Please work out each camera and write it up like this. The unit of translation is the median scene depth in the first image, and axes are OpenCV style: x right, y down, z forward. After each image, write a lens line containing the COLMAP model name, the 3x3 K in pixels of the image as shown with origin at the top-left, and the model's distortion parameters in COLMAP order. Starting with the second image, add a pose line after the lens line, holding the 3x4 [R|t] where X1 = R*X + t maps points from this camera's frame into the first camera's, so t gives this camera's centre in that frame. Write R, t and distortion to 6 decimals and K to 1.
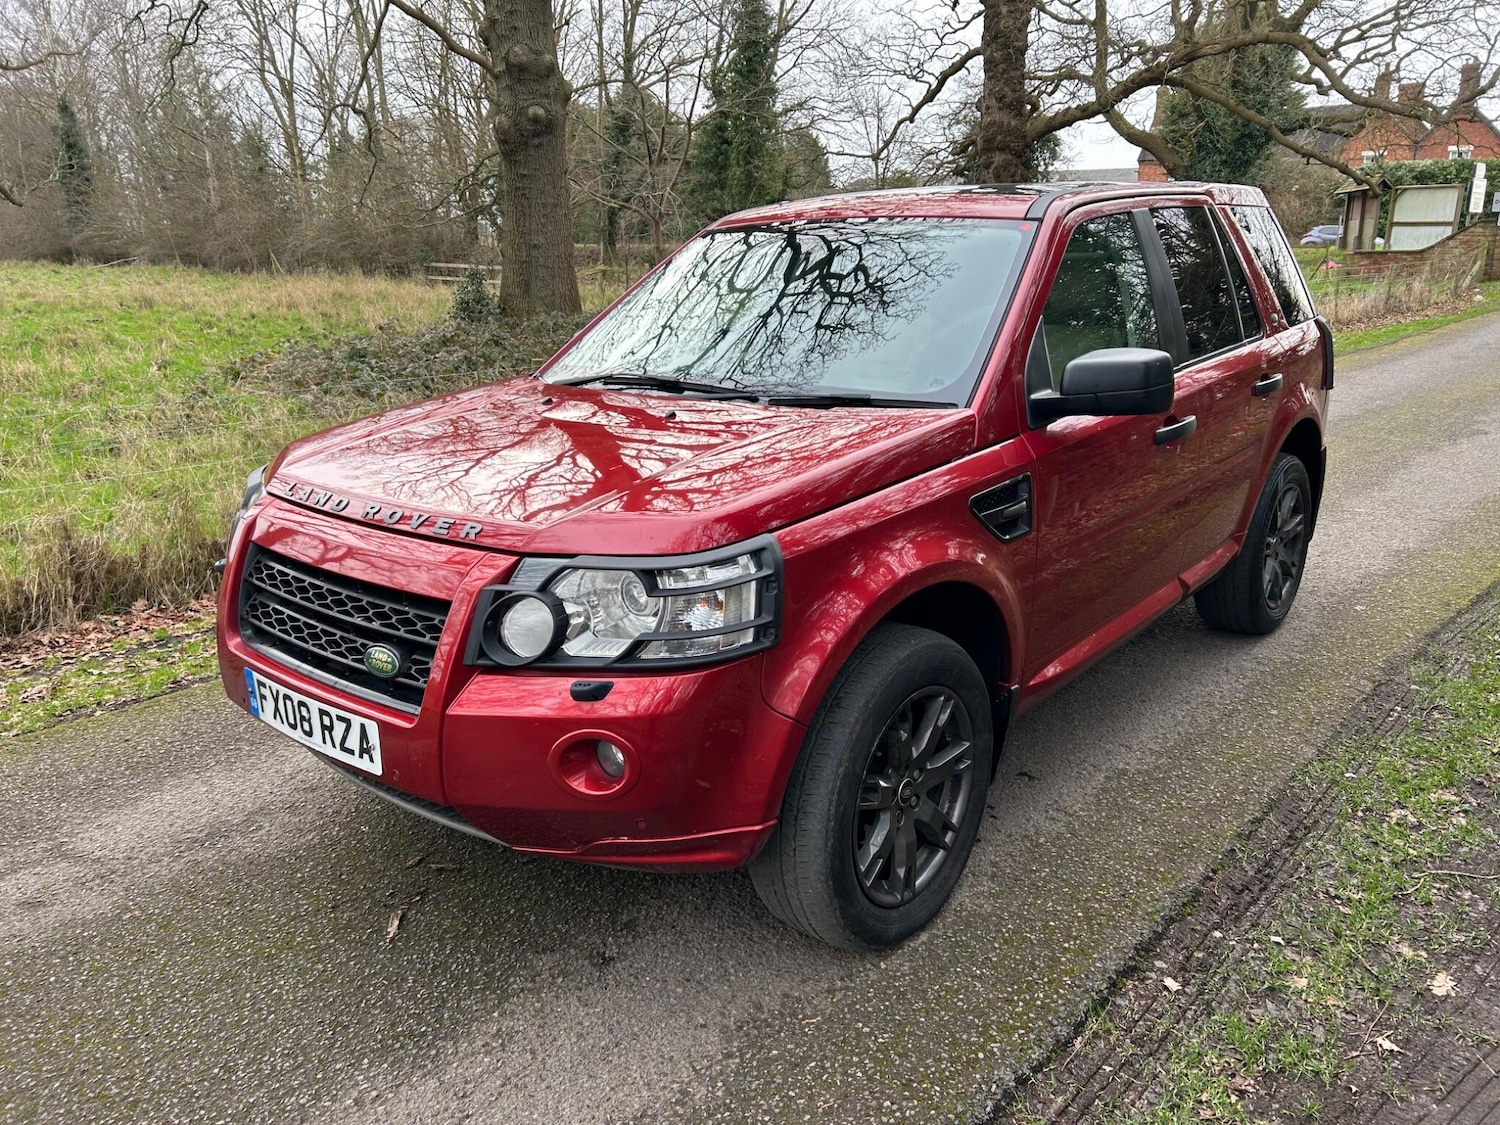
lens RADIAL K [[1135.5, 0, 758.6], [0, 1135.5, 563.9], [0, 0, 1]] dist [0.054037, -0.055945]
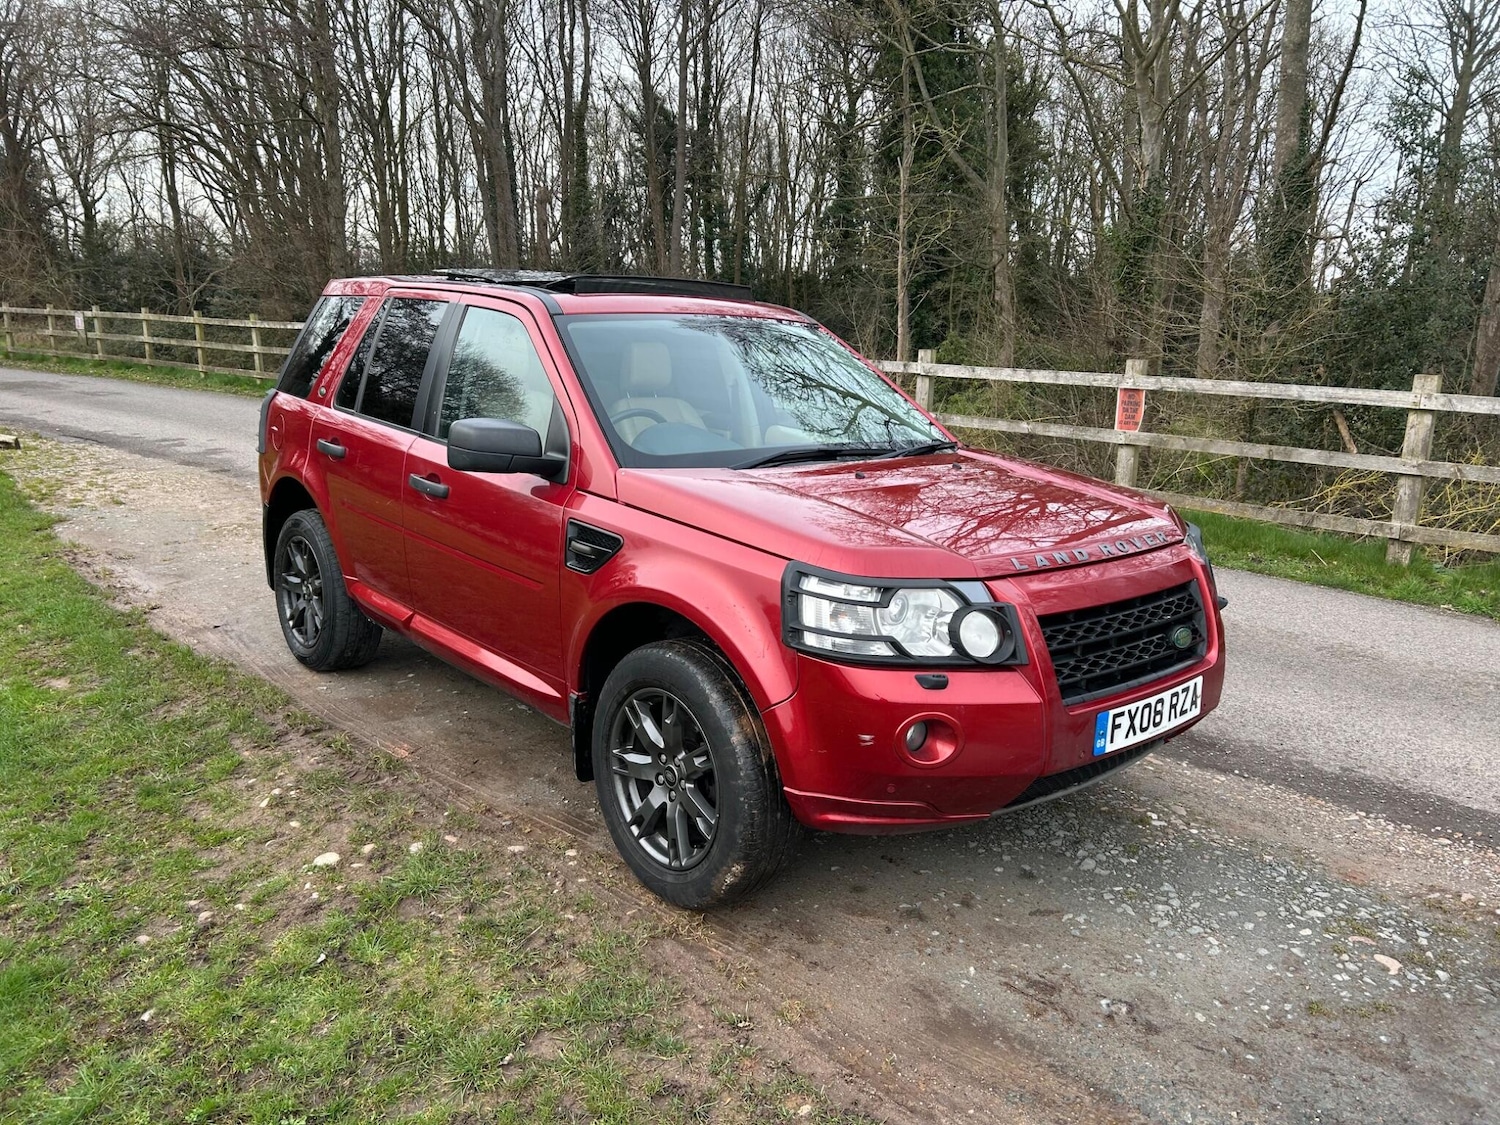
lens RADIAL K [[1136.3, 0, 750.0], [0, 1136.3, 562.5], [0, 0, 1]] dist [0.056276, -0.064576]
pose [[0.140972, -0.179638, 0.973580, -1.590150], [0.233211, 0.961752, 0.143687, -0.298992], [-0.962153, 0.206794, 0.177474, 1.121822]]
